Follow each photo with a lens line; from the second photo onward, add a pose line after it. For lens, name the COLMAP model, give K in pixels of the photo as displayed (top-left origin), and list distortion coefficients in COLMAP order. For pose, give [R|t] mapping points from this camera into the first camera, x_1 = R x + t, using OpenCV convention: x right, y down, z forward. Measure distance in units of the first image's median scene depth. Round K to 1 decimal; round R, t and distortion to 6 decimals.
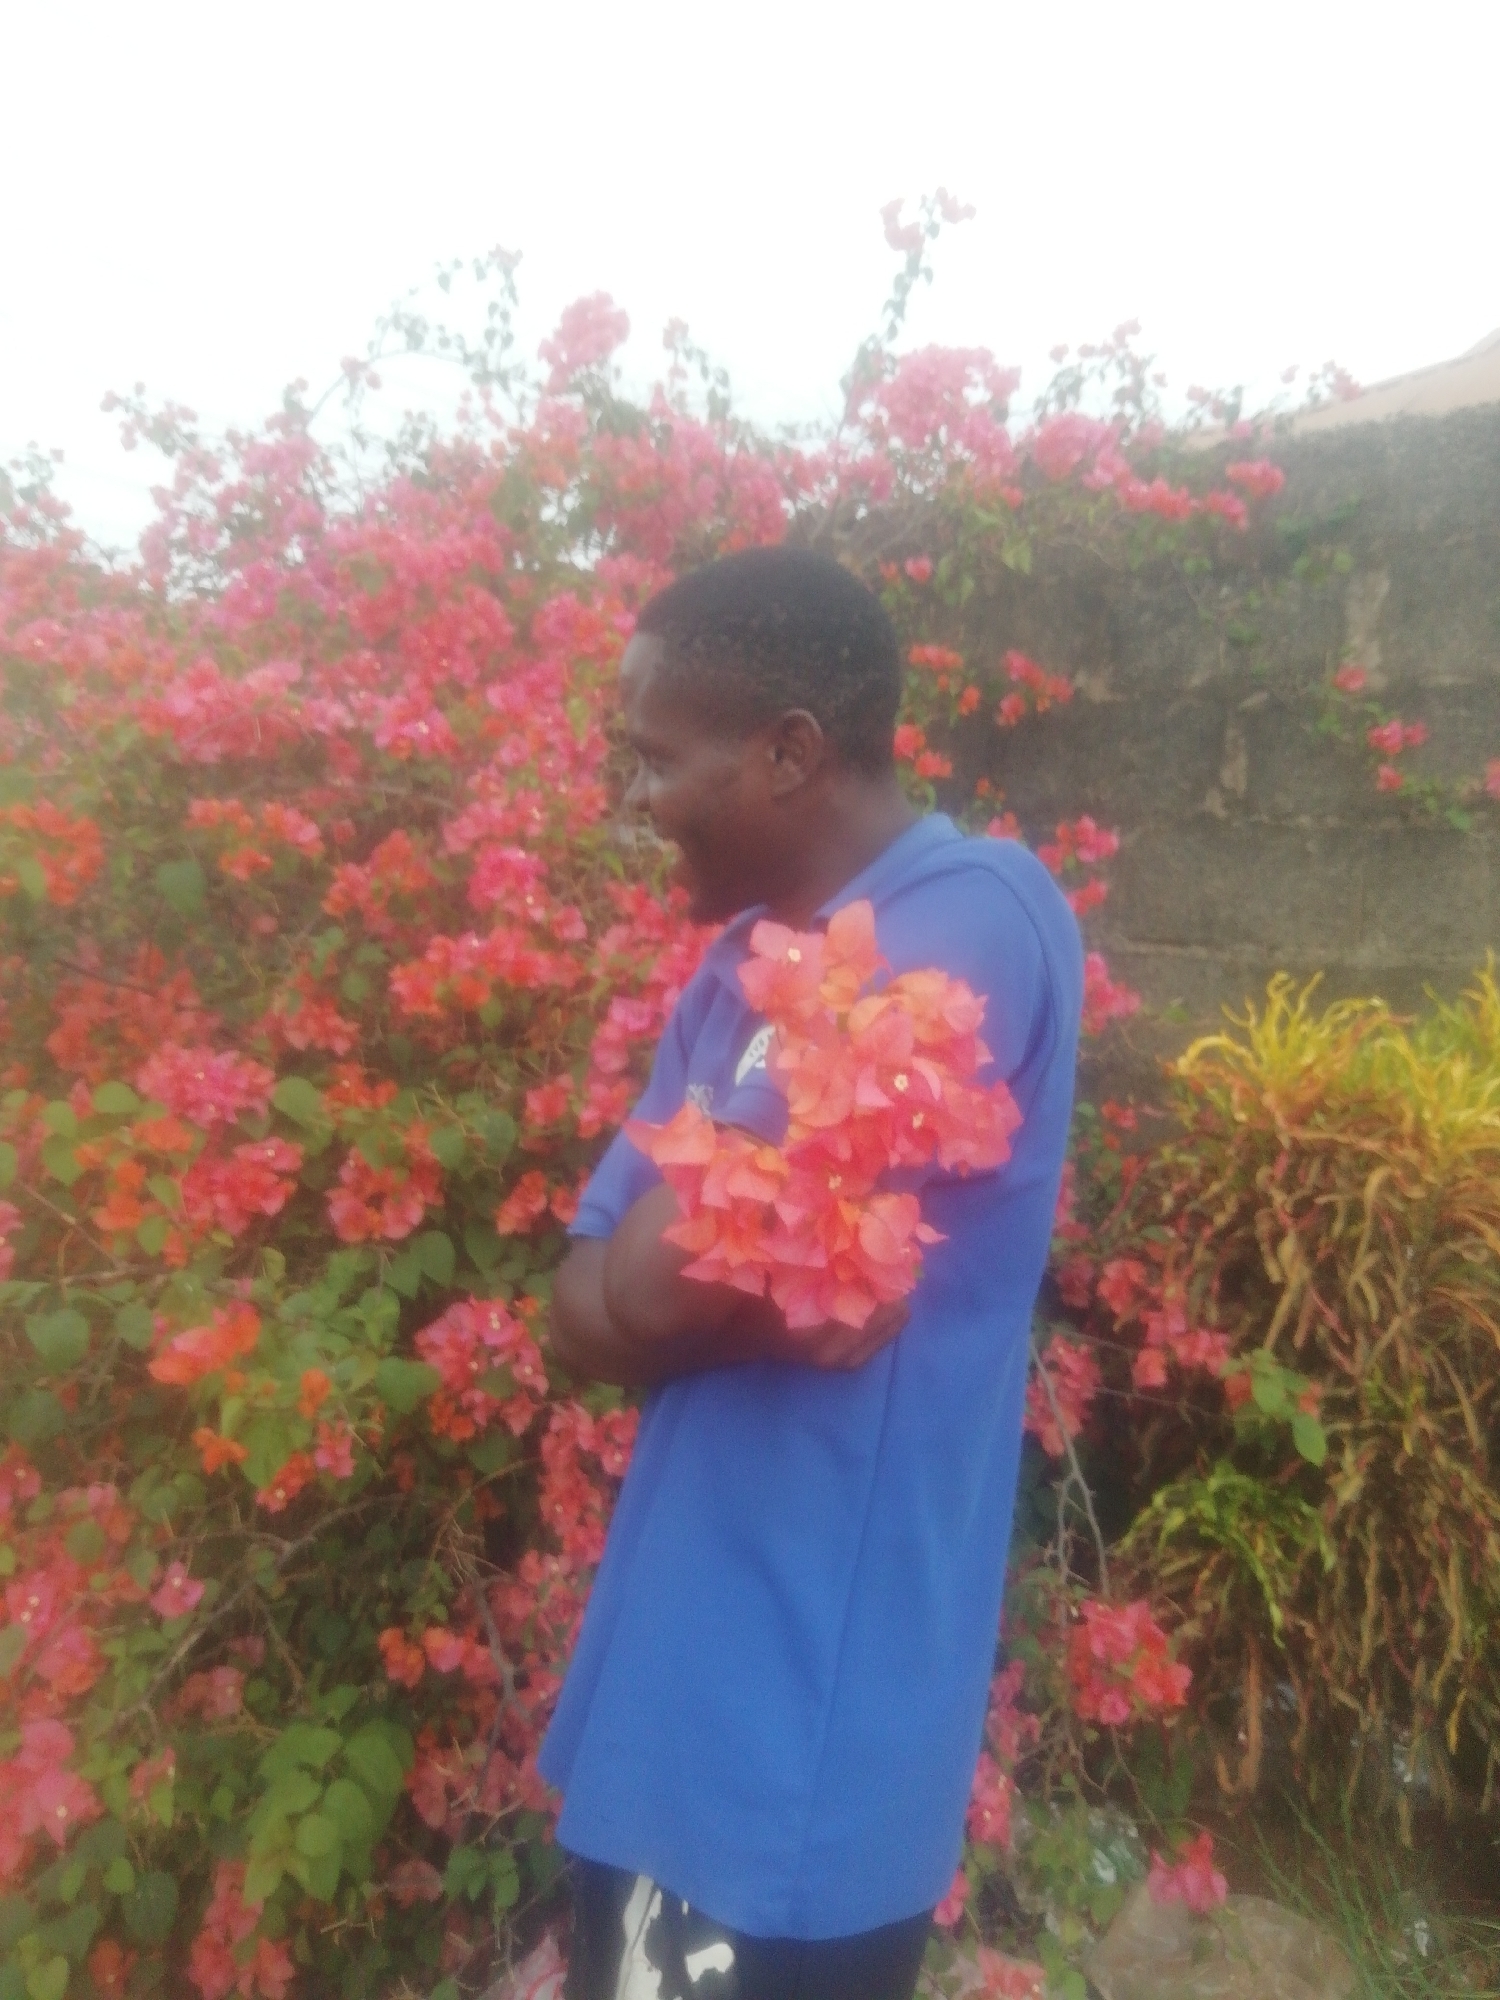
lens RADIAL K [[1514.9, 0, 748.2], [0, 1514.9, 1023.8], [0, 0, 1]] dist [0.013892, -0.010697]
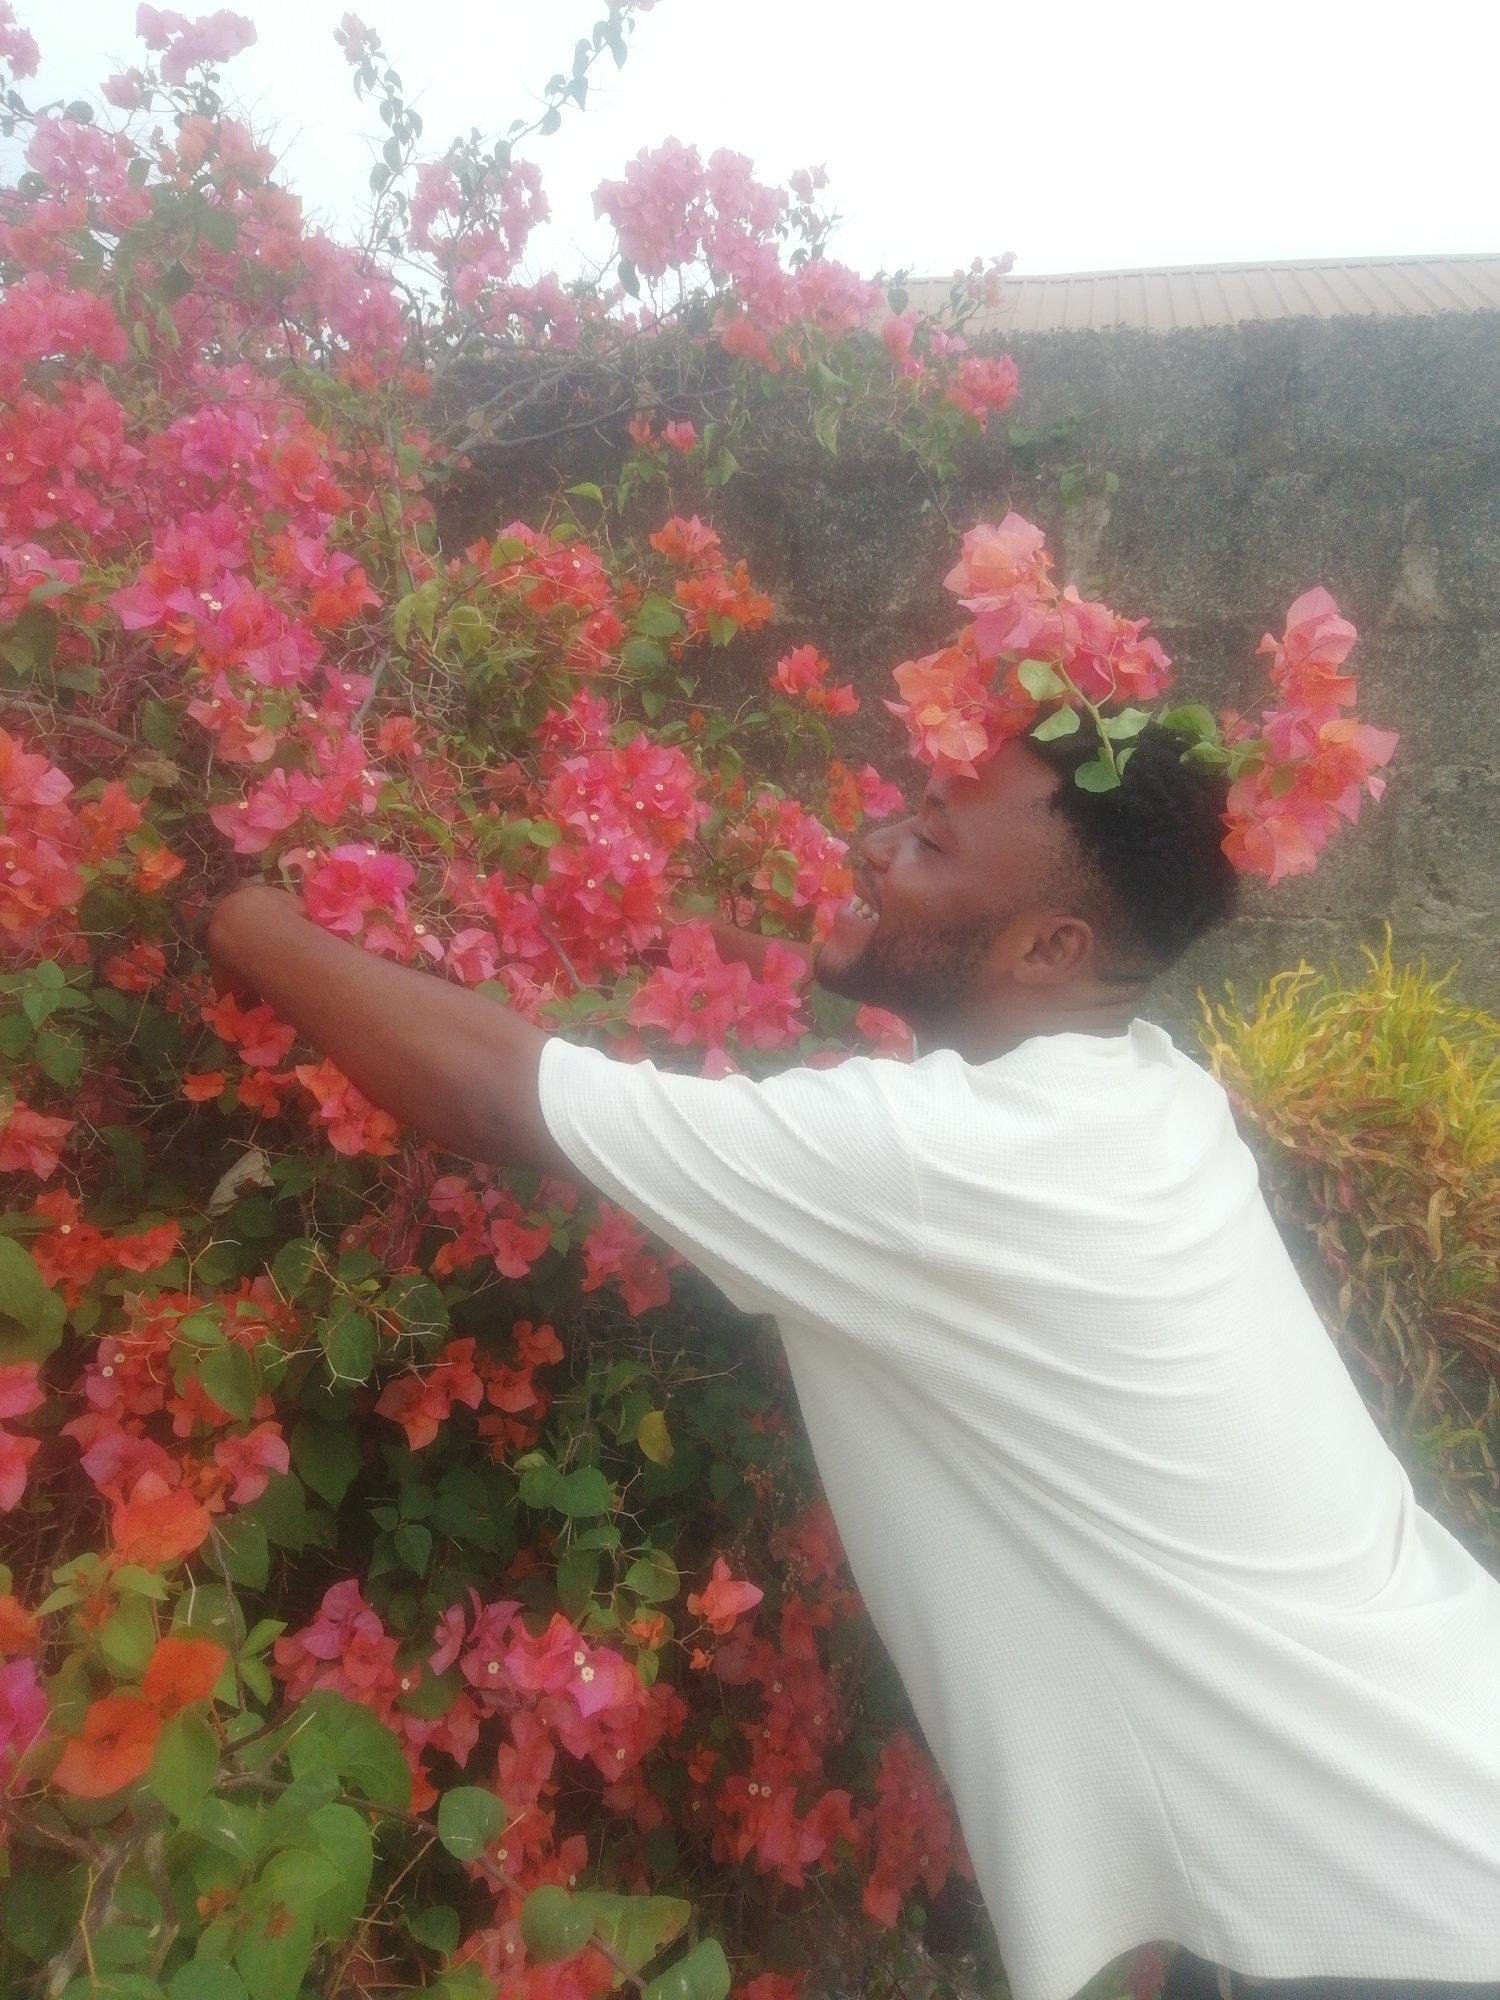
lens RADIAL K [[1514.9, 0, 741.8], [0, 1514.9, 1021.9], [0, 0, 1]] dist [0.013892, -0.010697]
pose [[0.897395, -0.052891, 0.438046, -0.278668], [0.029931, 0.997800, 0.059160, -0.063573], [-0.440211, -0.039979, 0.897004, 0.375861]]
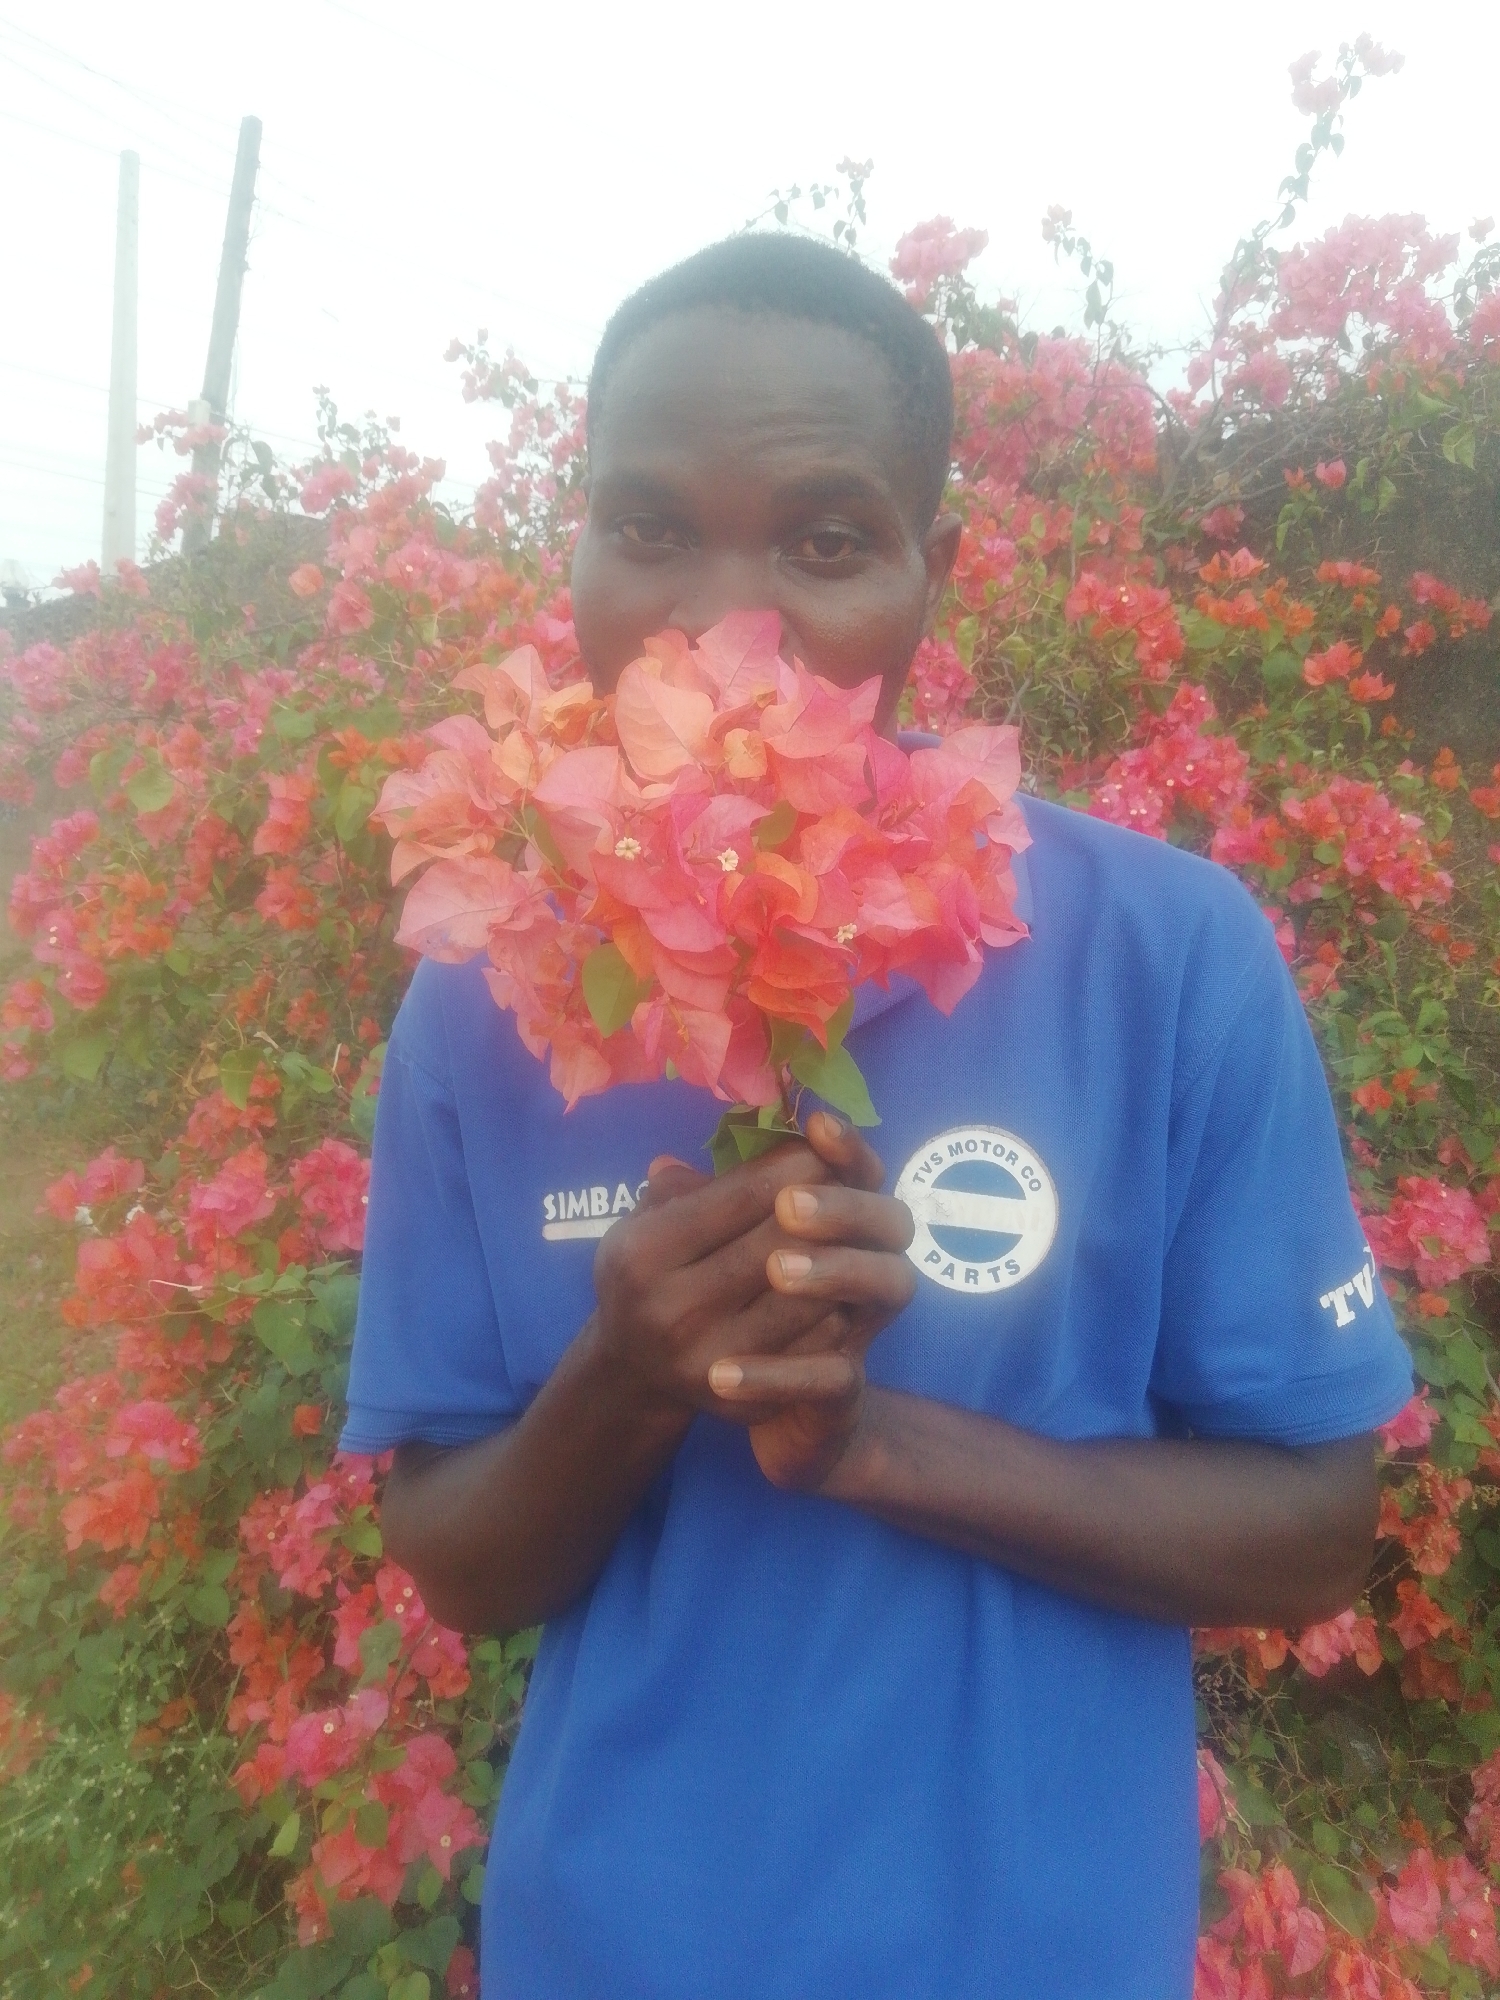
lens RADIAL K [[1514.9, 0, 756.7], [0, 1514.9, 1021.2], [0, 0, 1]] dist [0.013892, -0.010697]
pose [[0.984278, 0.015799, -0.175921, -0.072783], [-0.013134, 0.999781, 0.016298, 0.009615], [0.176140, -0.013731, 0.984269, 0.093219]]
